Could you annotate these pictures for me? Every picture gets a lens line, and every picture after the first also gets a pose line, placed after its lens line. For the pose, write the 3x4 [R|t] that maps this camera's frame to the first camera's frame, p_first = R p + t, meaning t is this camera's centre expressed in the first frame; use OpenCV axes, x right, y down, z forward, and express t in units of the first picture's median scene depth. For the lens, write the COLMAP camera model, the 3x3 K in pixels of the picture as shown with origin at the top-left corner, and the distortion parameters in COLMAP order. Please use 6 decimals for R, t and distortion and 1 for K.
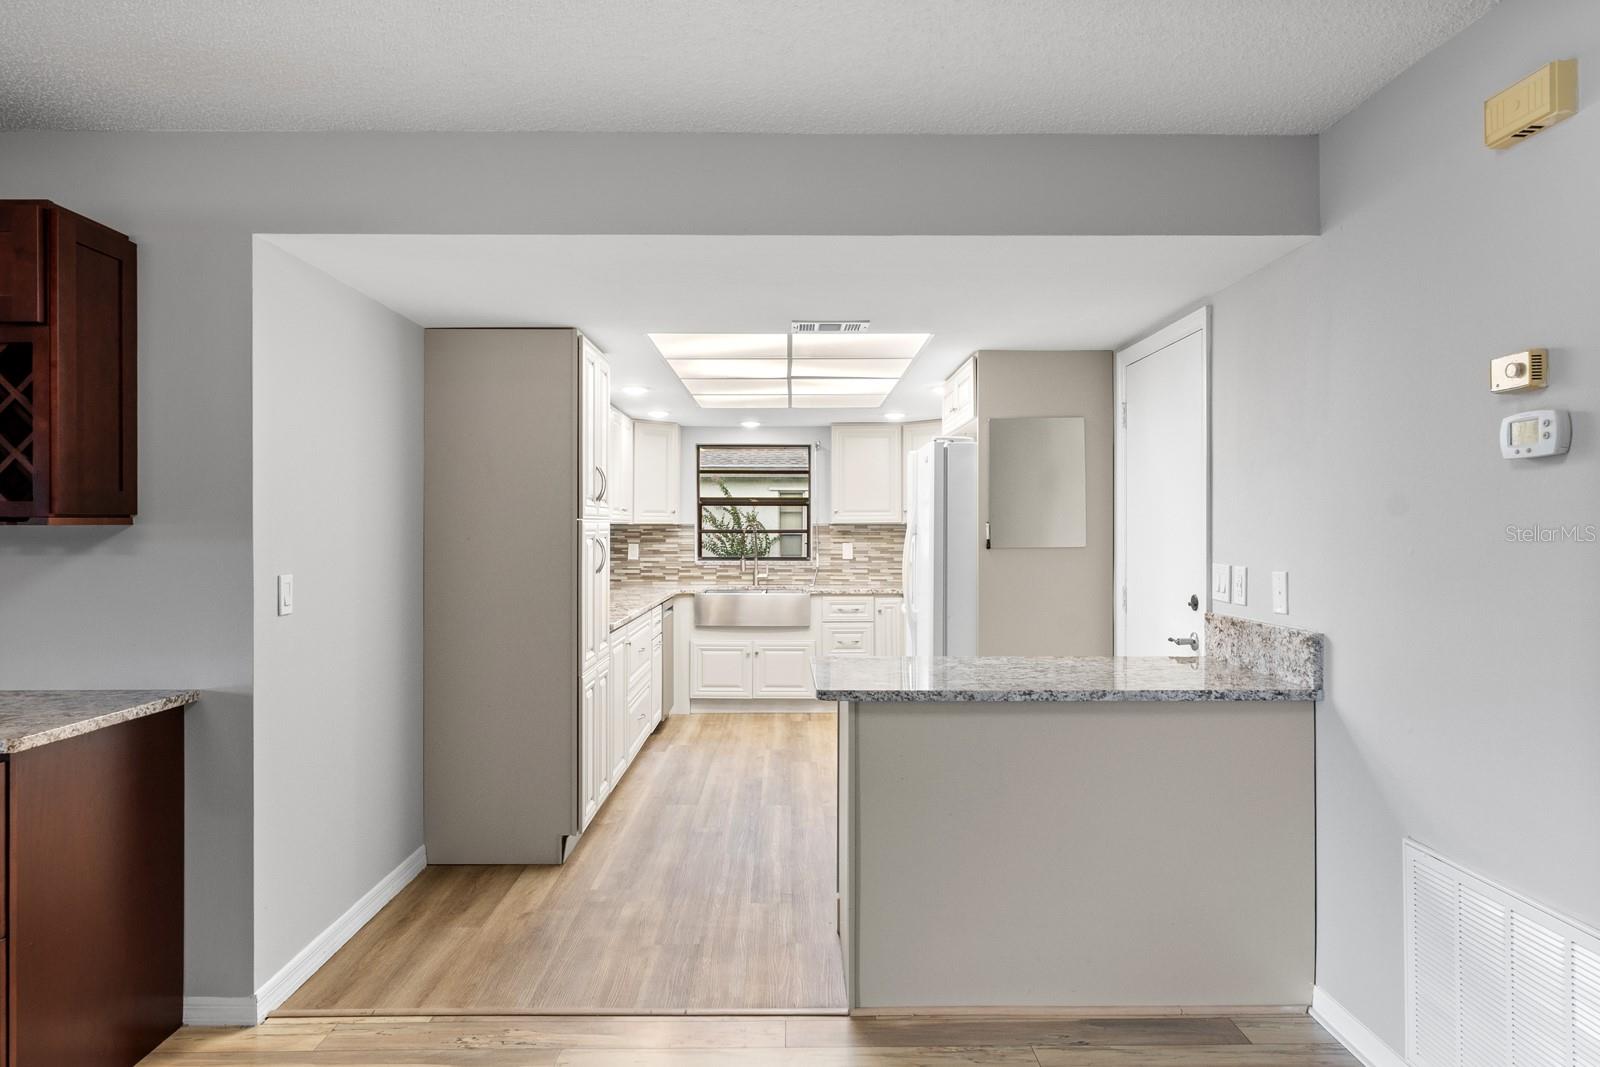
lens RADIAL K [[993.7, 0, 812.7], [0, 993.7, 529.0], [0, 0, 1]] dist [0.022075, 0.000313]
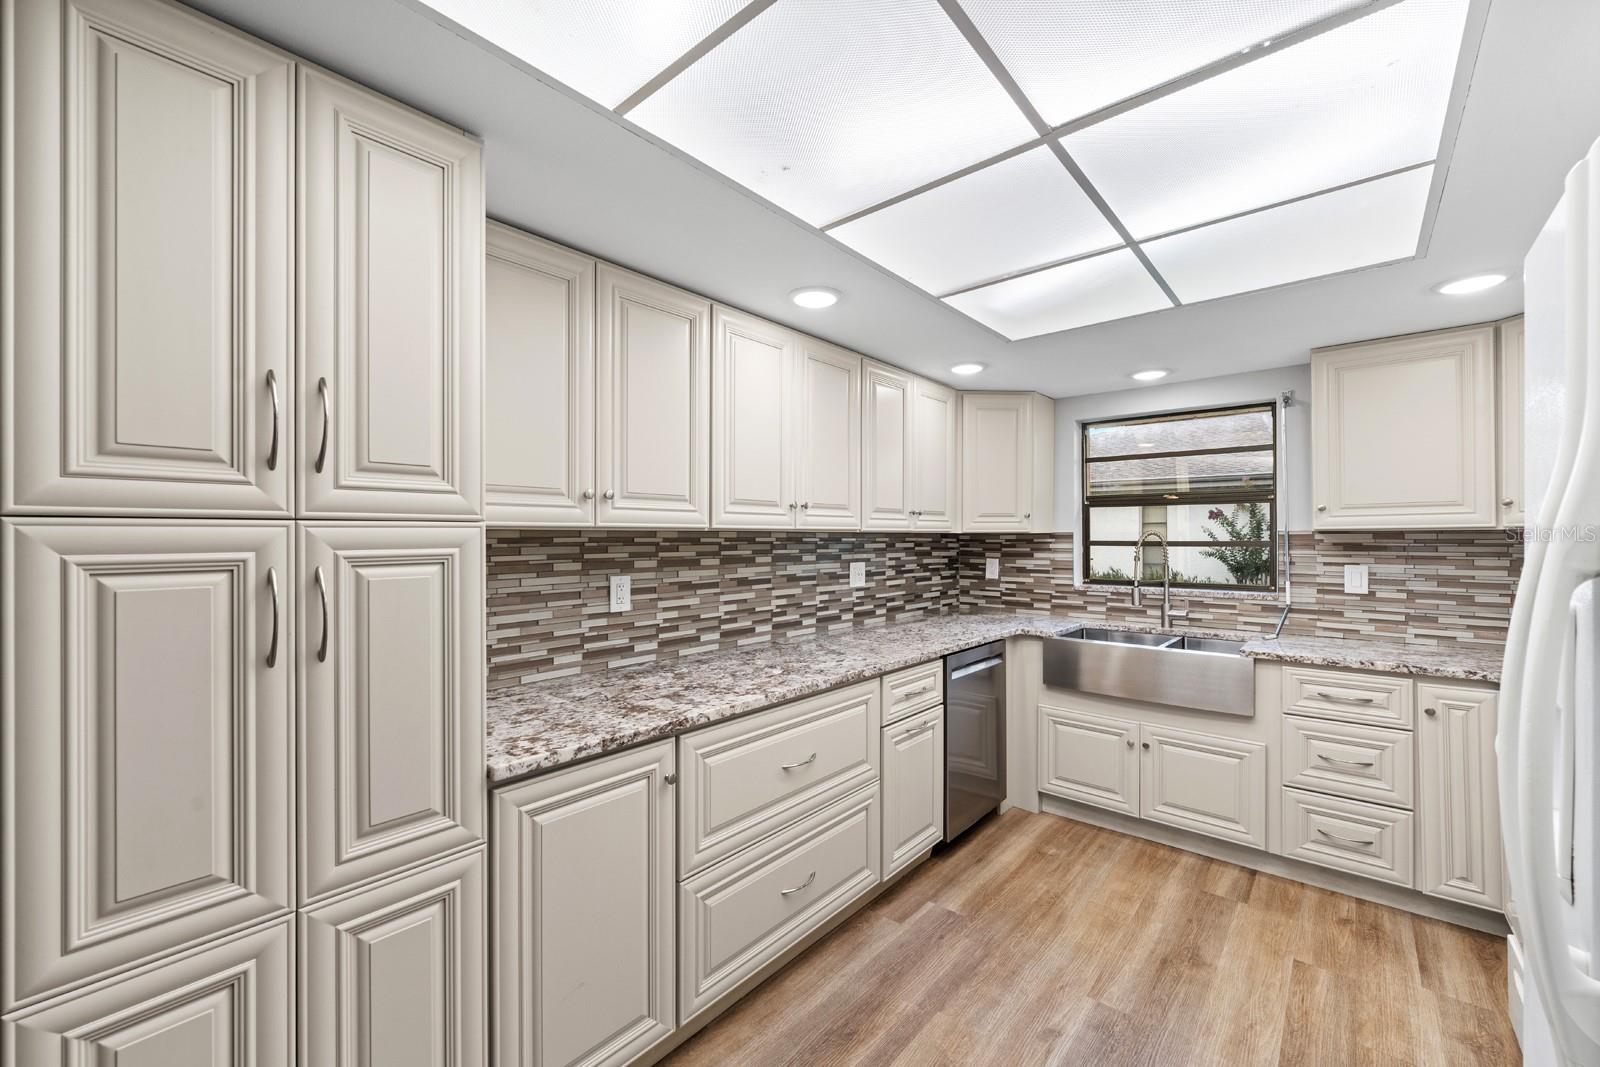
lens RADIAL K [[645.6, 0, 795.8], [0, 645.6, 532.8], [0, 0, 1]] dist [-0.000681, -0.000246]
pose [[0.737598, -0.005889, -0.675214, 0.051767], [-0.001304, 0.999948, -0.010145, 0.000101], [0.675238, 0.008363, 0.737552, 0.559669]]
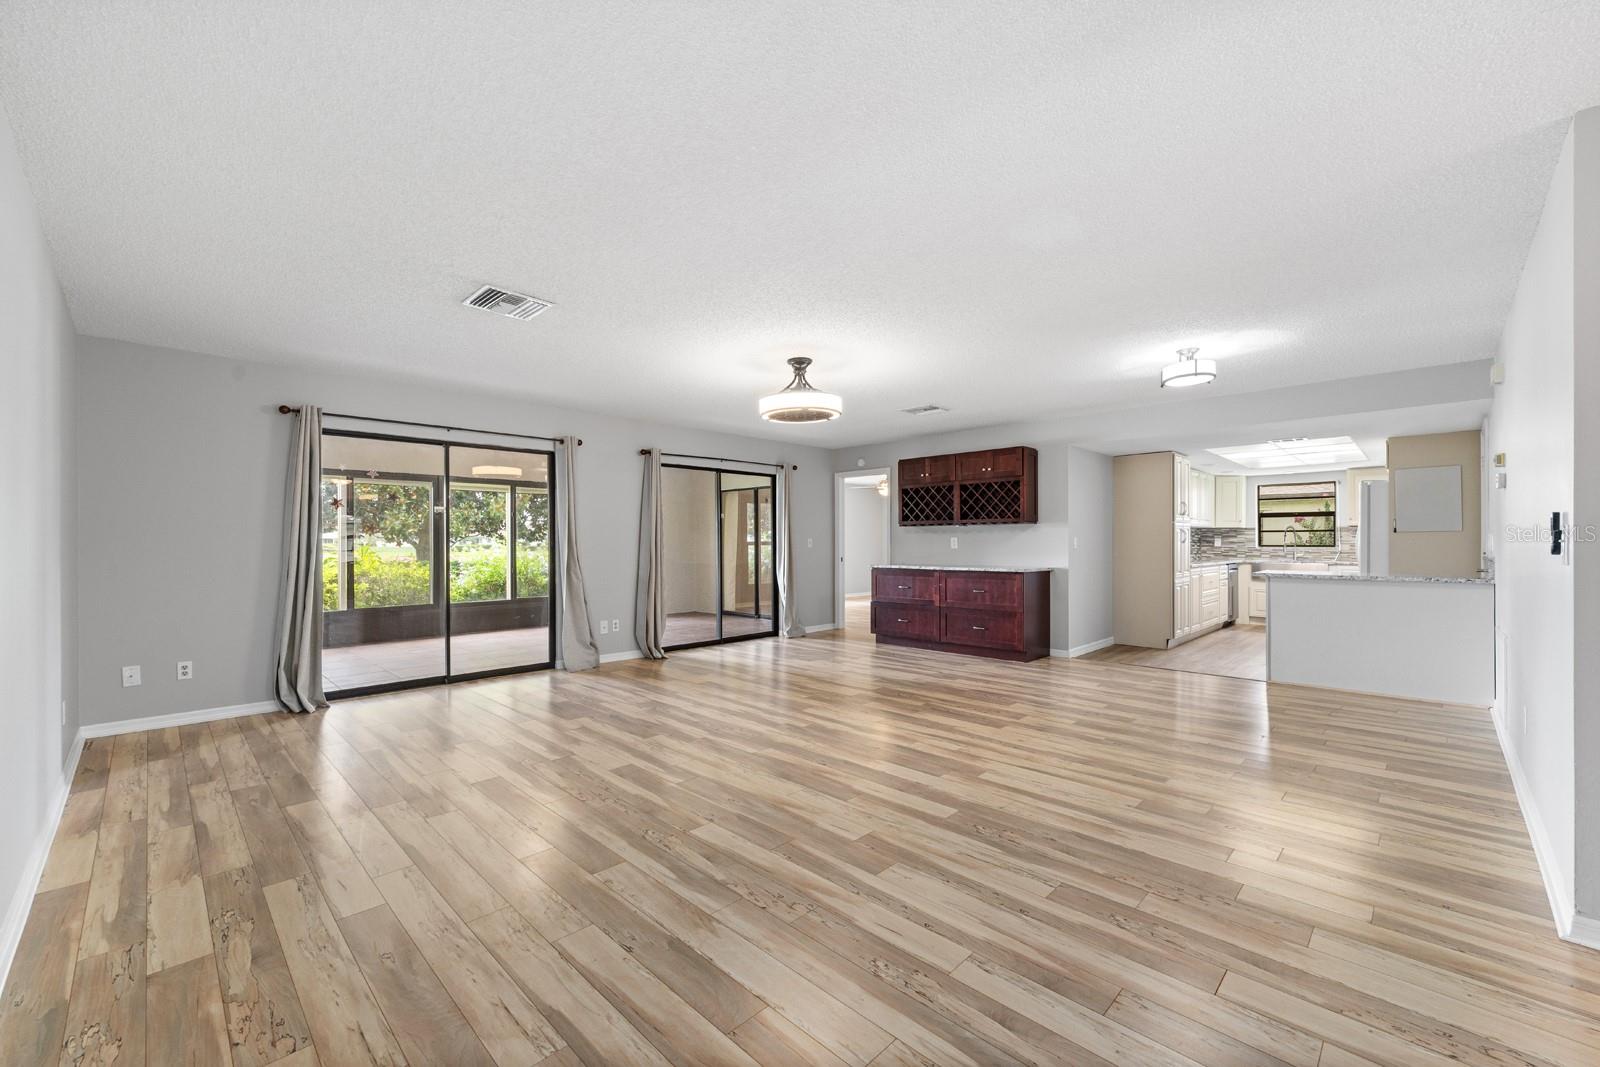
lens RADIAL K [[645.6, 0, 792.4], [0, 645.6, 538.3], [0, 0, 1]] dist [-0.000681, -0.000246]
pose [[0.688030, -0.003750, -0.725672, 0.178930], [-0.000818, 0.999982, -0.005943, 0.025757], [0.725682, 0.004683, 0.688015, -0.523508]]
